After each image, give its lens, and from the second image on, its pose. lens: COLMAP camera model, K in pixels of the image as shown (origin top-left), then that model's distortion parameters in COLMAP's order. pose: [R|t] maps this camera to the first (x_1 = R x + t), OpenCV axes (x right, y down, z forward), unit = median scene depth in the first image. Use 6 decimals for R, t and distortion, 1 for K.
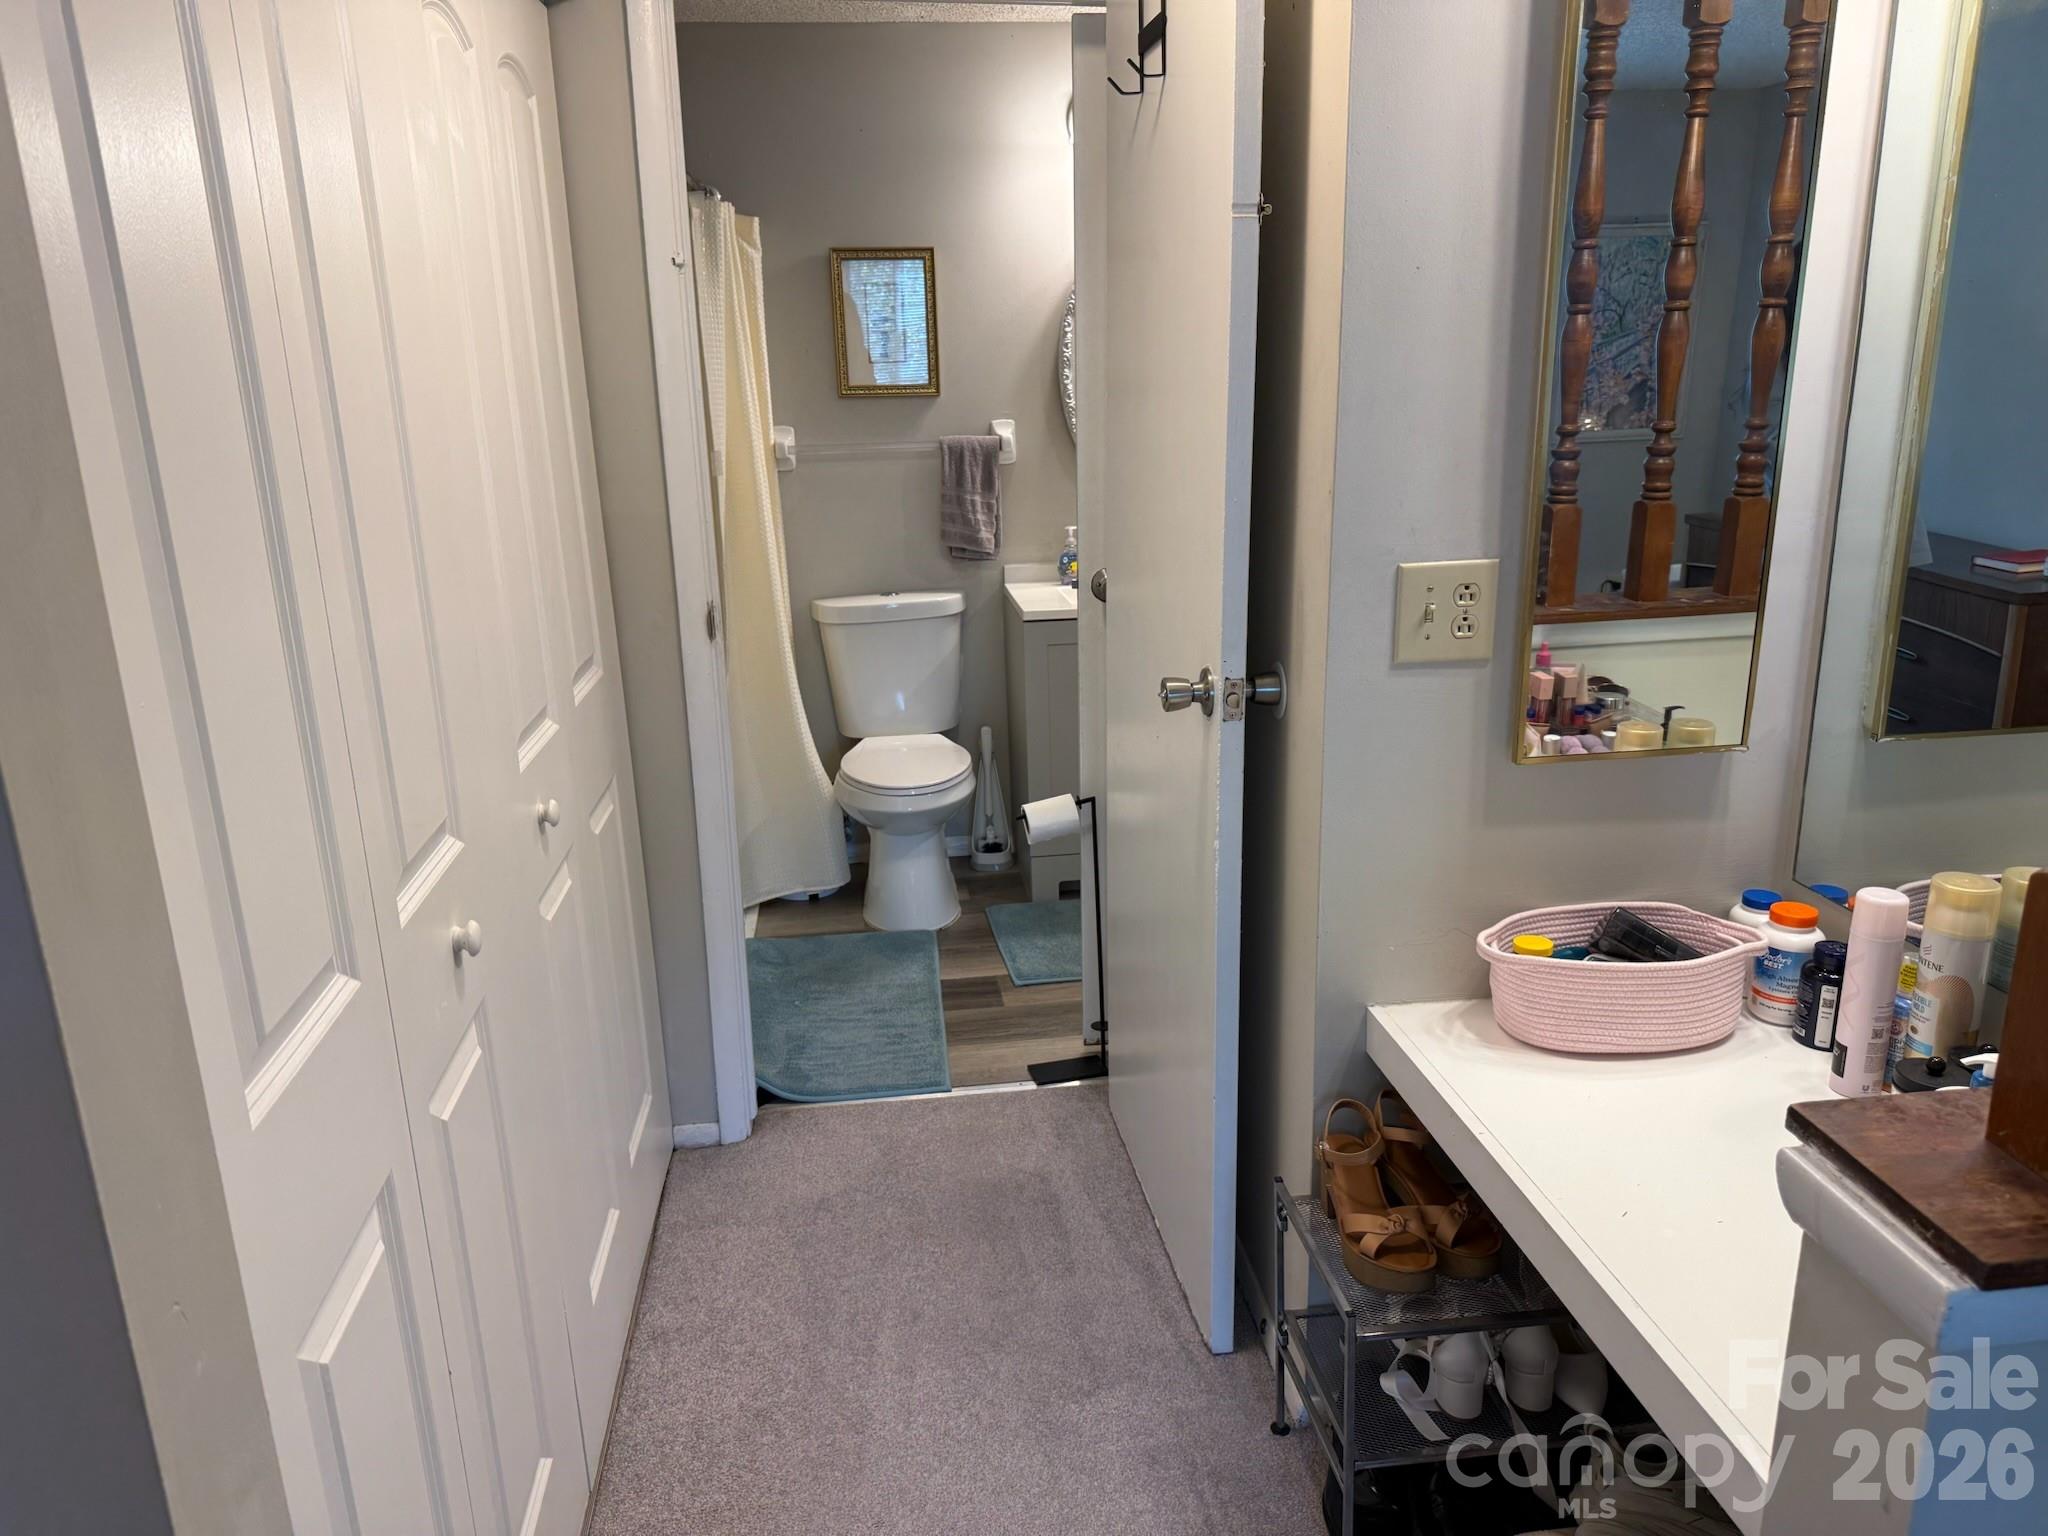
lens RADIAL K [[1427.6, 0, 1017.4], [0, 1427.6, 767.1], [0, 0, 1]] dist [0.113413, -0.173106]
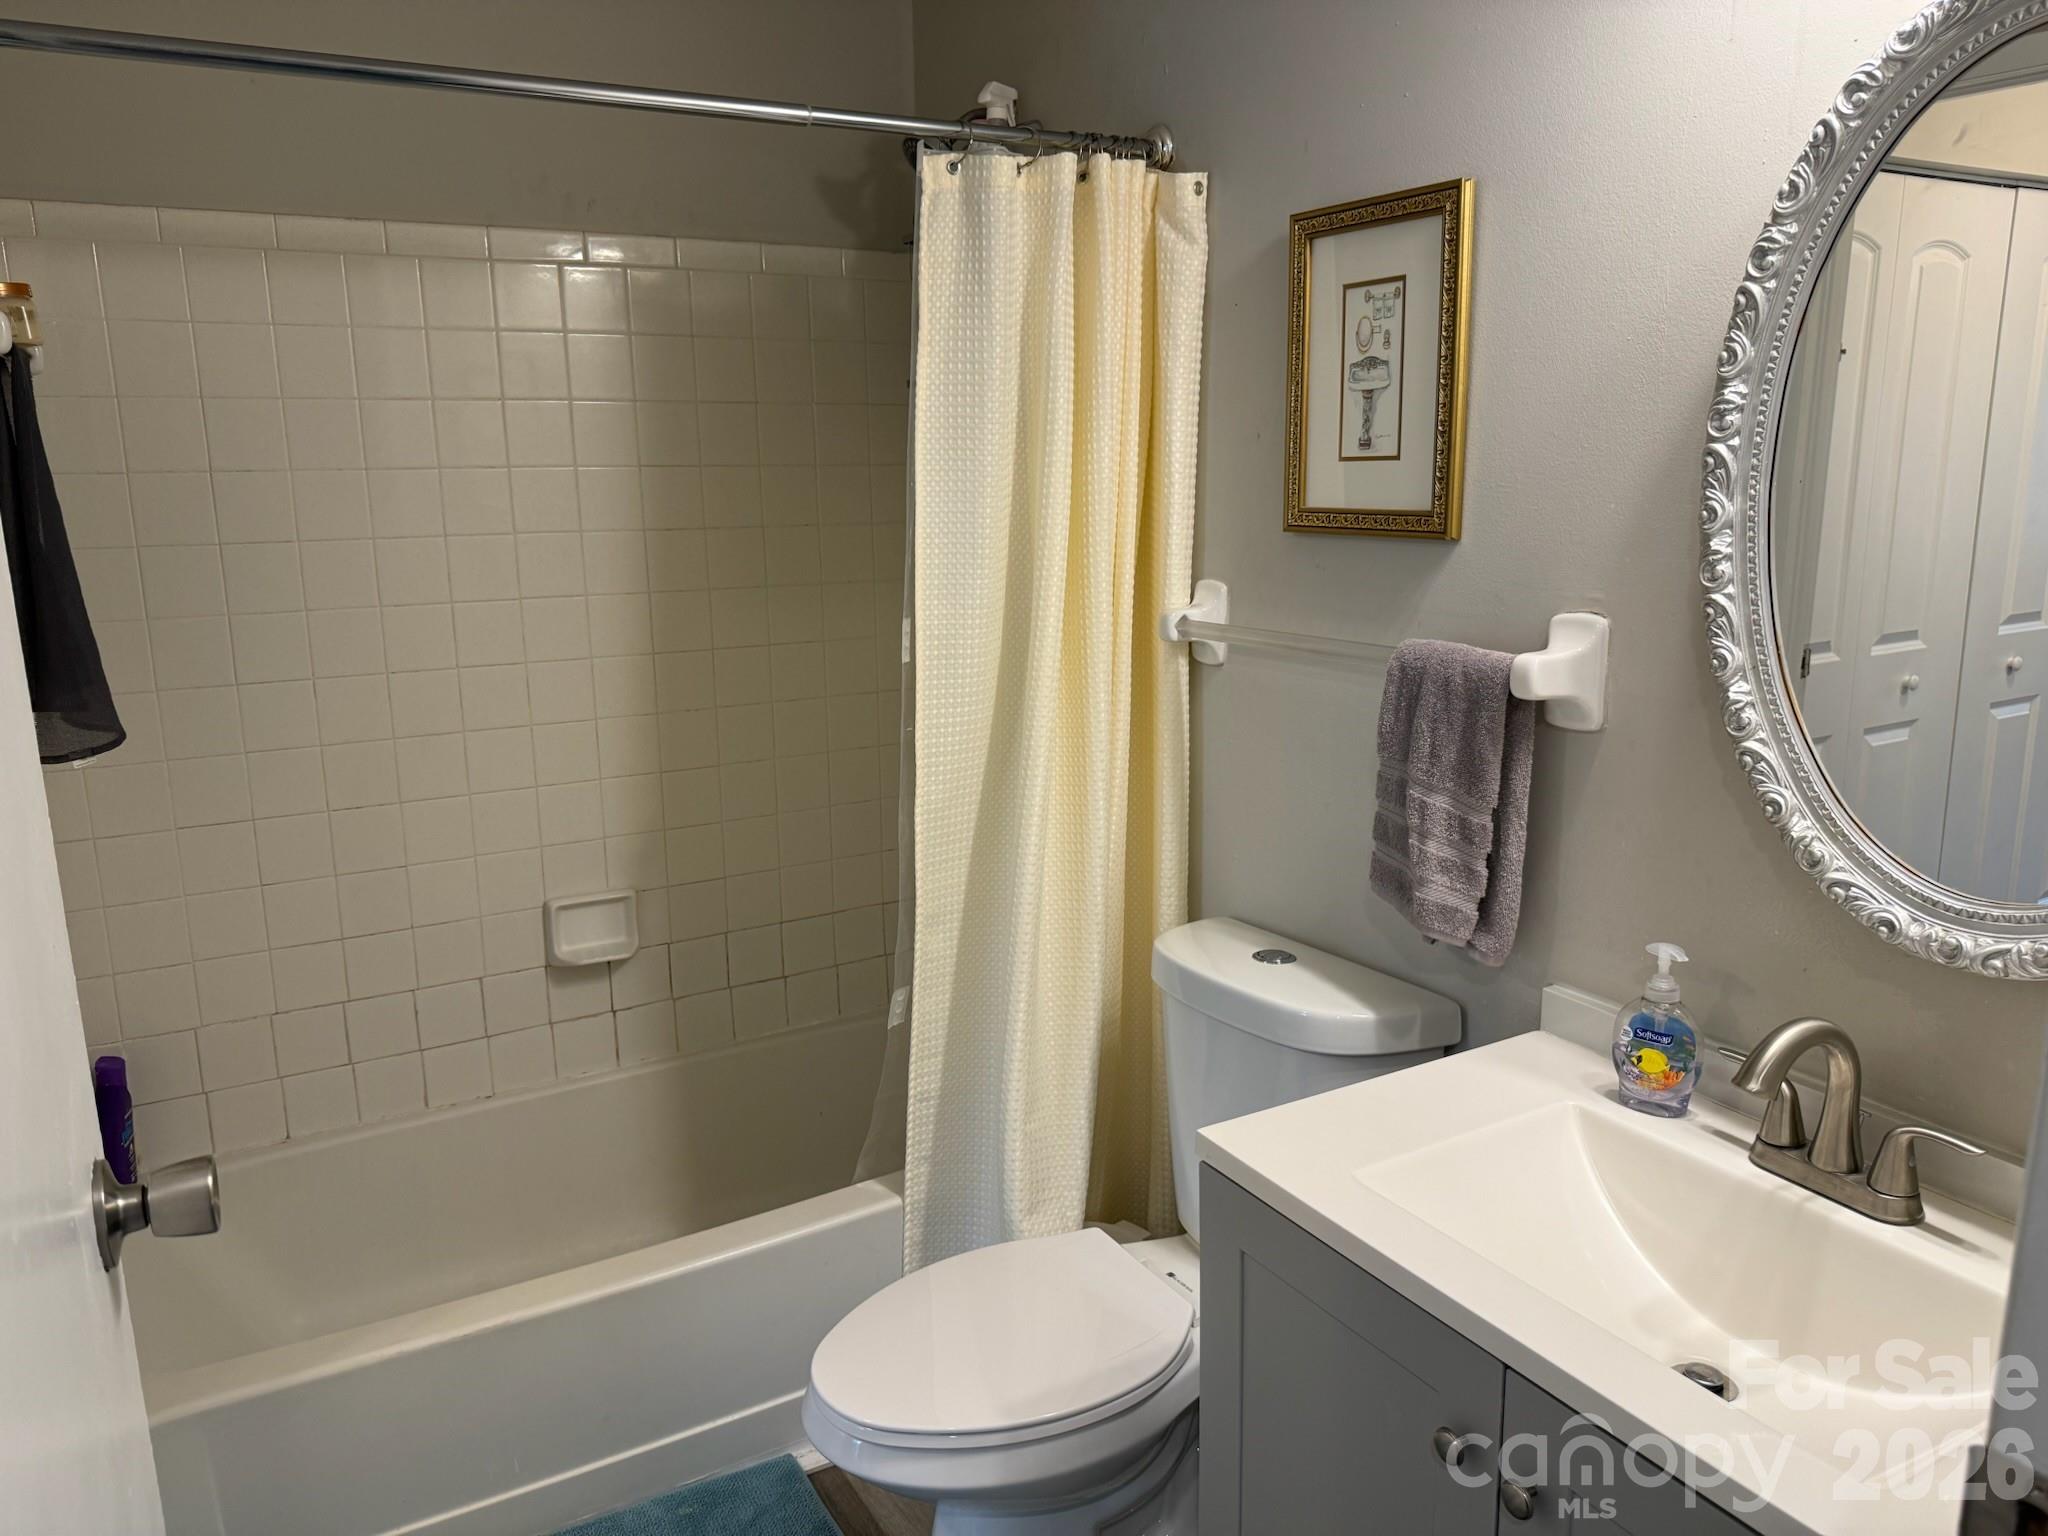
lens RADIAL K [[1427.6, 0, 1017.4], [0, 1427.6, 767.1], [0, 0, 1]] dist [0.113413, -0.173106]
pose [[0.376891, 0.211668, -0.901748, 0.285289], [-0.257904, 0.959021, 0.117319, -0.215702], [0.889628, 0.188348, 0.416037, 0.740822]]
